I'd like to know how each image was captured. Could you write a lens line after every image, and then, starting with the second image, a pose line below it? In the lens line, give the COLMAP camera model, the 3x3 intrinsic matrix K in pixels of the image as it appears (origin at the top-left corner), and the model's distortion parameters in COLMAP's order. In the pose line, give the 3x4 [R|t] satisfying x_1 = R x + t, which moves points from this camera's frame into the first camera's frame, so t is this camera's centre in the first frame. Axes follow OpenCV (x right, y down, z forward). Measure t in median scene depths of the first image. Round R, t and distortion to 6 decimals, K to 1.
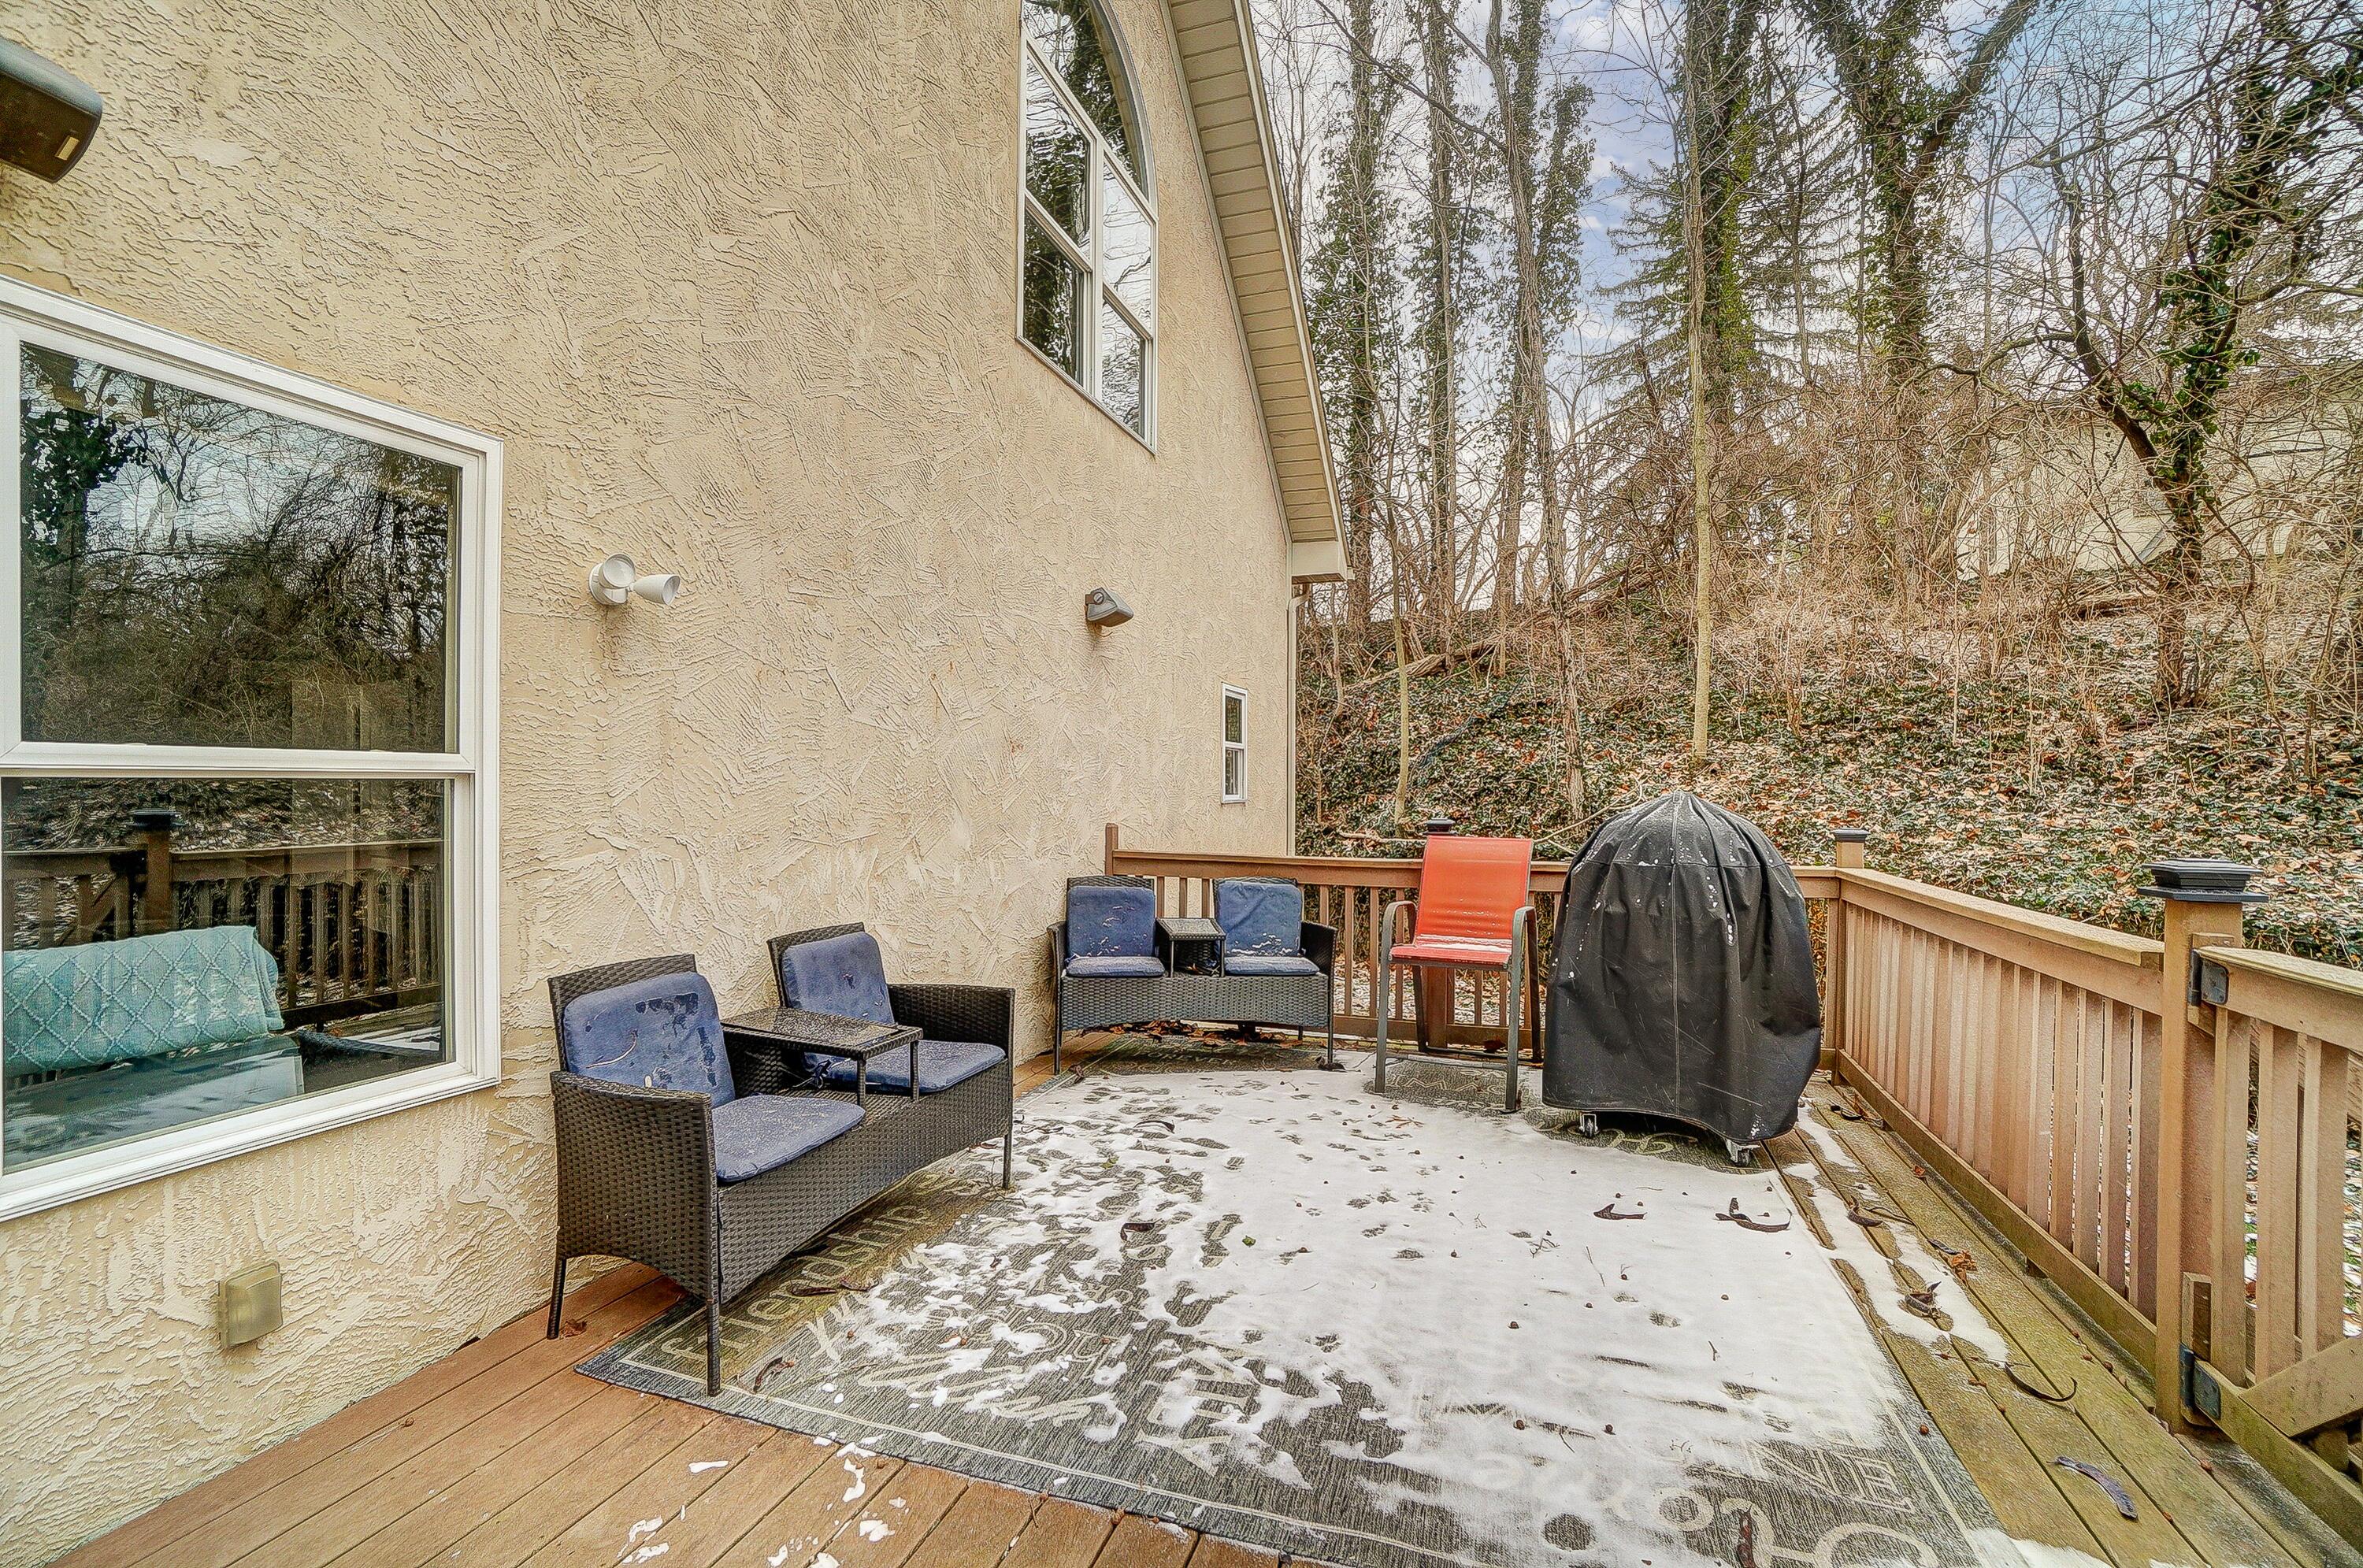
lens RADIAL K [[1035.5, 0, 1167.1], [0, 1035.5, 789.8], [0, 0, 1]] dist [-0.068181, 0.021311]
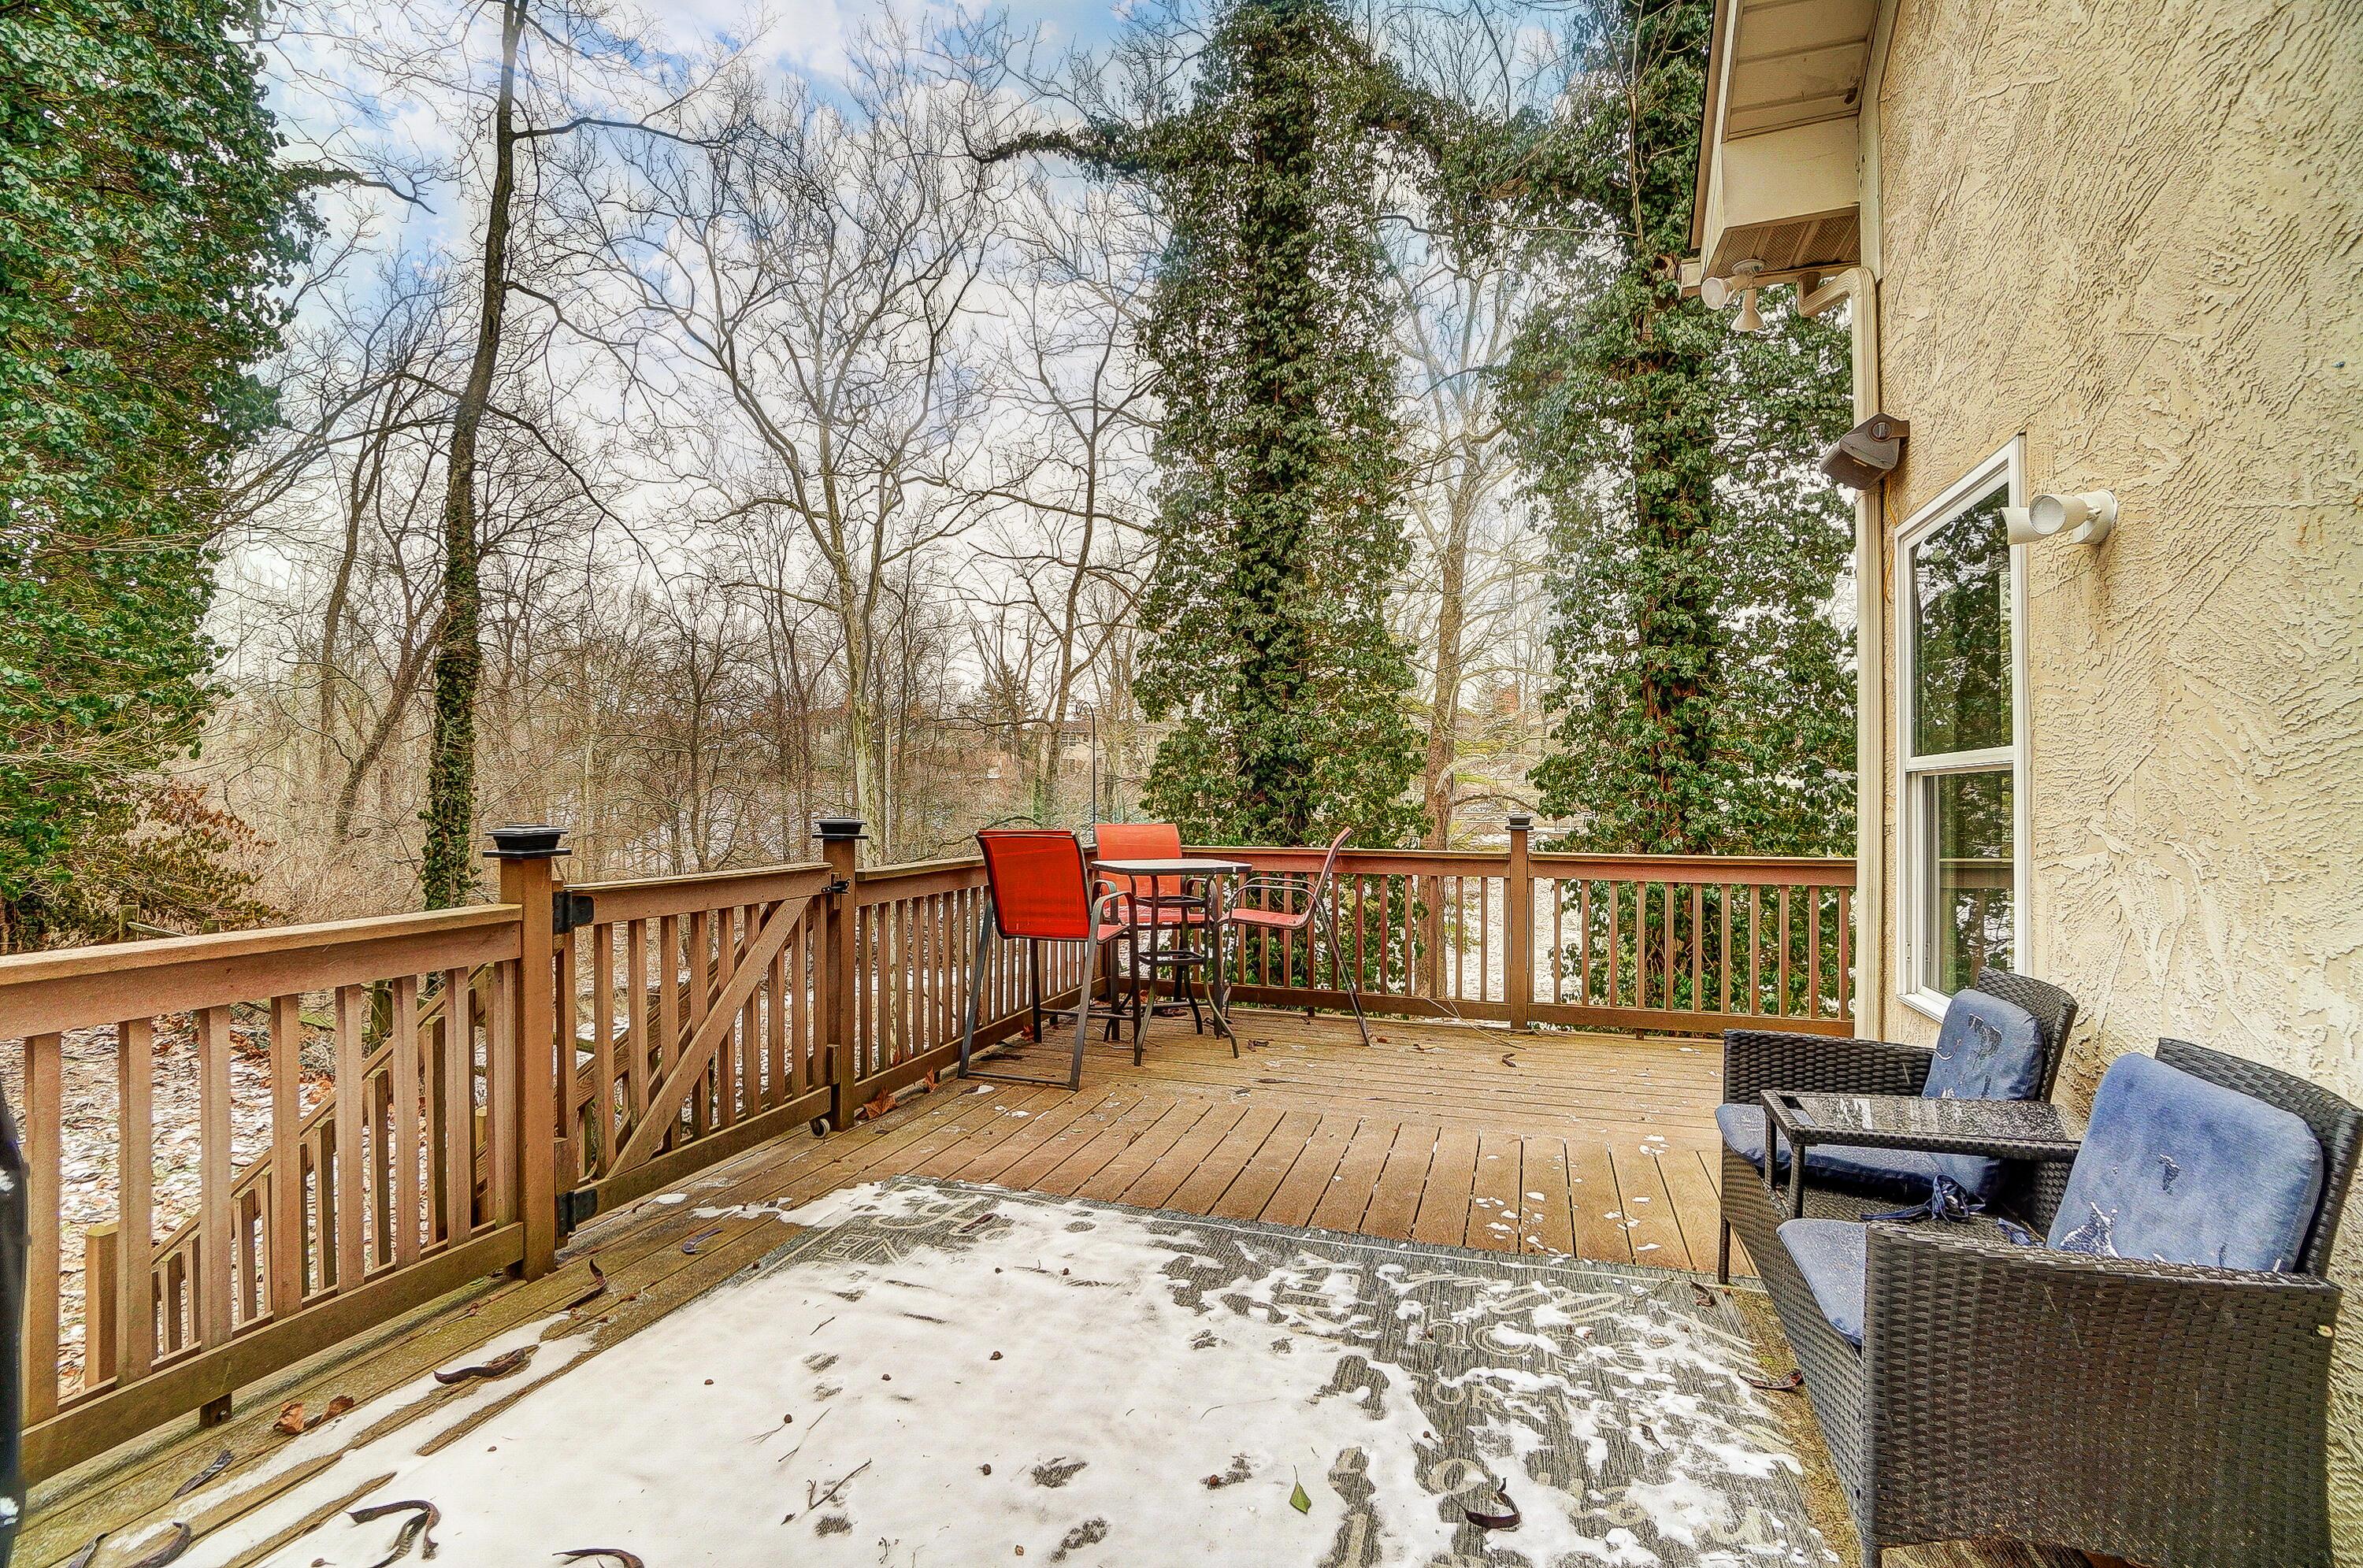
lens RADIAL K [[1035.5, 0, 1167.1], [0, 1035.5, 789.8], [0, 0, 1]] dist [-0.068181, 0.021311]
pose [[-0.999858, -0.007985, -0.014826, 0.211832], [-0.007859, 0.999932, -0.008596, 0.025780], [0.014893, -0.008479, -0.999853, 1.973834]]
